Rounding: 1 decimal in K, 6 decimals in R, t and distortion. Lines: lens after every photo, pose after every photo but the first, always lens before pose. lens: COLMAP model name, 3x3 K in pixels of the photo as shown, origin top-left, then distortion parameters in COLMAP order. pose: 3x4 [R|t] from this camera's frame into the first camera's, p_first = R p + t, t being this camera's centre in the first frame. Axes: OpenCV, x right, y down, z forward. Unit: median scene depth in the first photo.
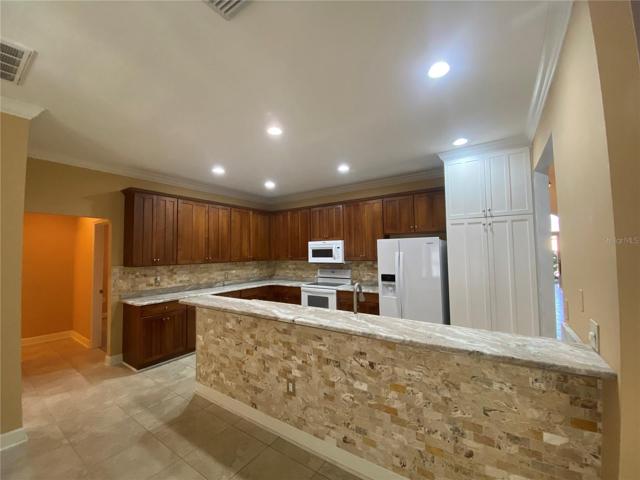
lens RADIAL K [[261.4, 0, 323.6], [0, 261.4, 237.9], [0, 0, 1]] dist [0.011833, -0.017223]
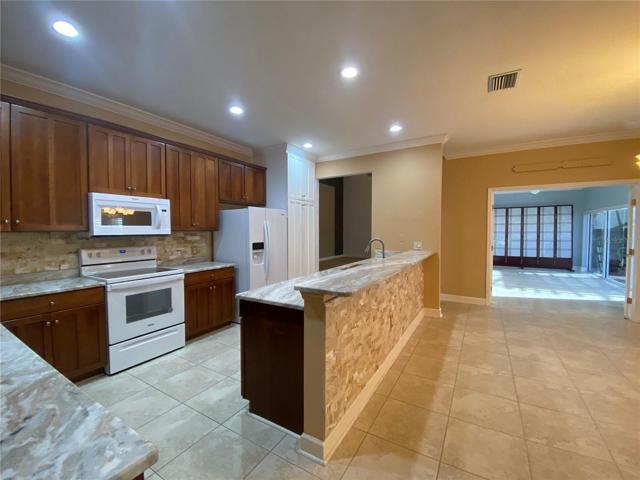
lens RADIAL K [[272.1, 0, 319.7], [0, 272.1, 238.1], [0, 0, 1]] dist [0.014406, -0.019047]
pose [[-0.058328, -0.012456, 0.998220, -0.812763], [-0.047271, 0.998835, 0.009701, 0.102451], [-0.997178, -0.046621, -0.058849, 0.835530]]
